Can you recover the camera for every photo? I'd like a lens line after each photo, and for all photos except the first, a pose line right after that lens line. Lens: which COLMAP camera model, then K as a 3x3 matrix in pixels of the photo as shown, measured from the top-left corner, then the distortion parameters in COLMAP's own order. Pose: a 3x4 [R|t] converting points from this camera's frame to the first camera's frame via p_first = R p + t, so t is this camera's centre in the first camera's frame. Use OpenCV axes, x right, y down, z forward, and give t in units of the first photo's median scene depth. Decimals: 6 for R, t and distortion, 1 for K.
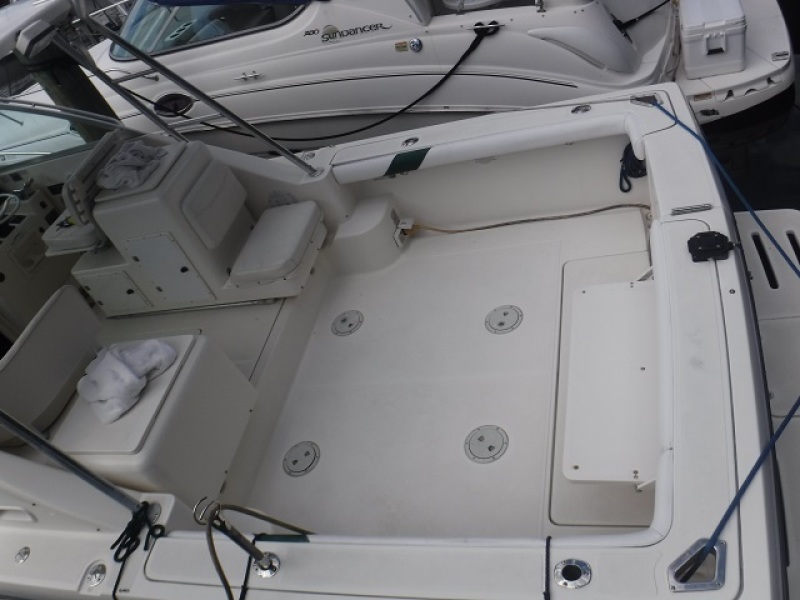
lens RADIAL K [[635.6, 0, 394.8], [0, 635.6, 293.3], [0, 0, 1]] dist [-0.099667, 0.014701]
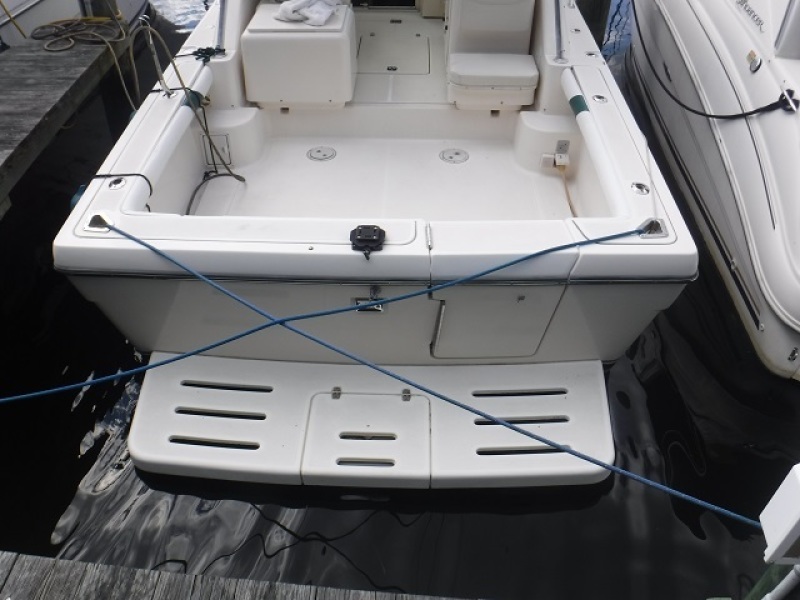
lens RADIAL K [[635.6, 0, 397.0], [0, 635.6, 302.3], [0, 0, 1]] dist [-0.099667, 0.014701]
pose [[0.184397, 0.872364, -0.452745, 0.755389], [-0.713397, 0.435656, 0.548880, -0.451421], [0.676064, 0.221775, 0.702676, 0.196834]]
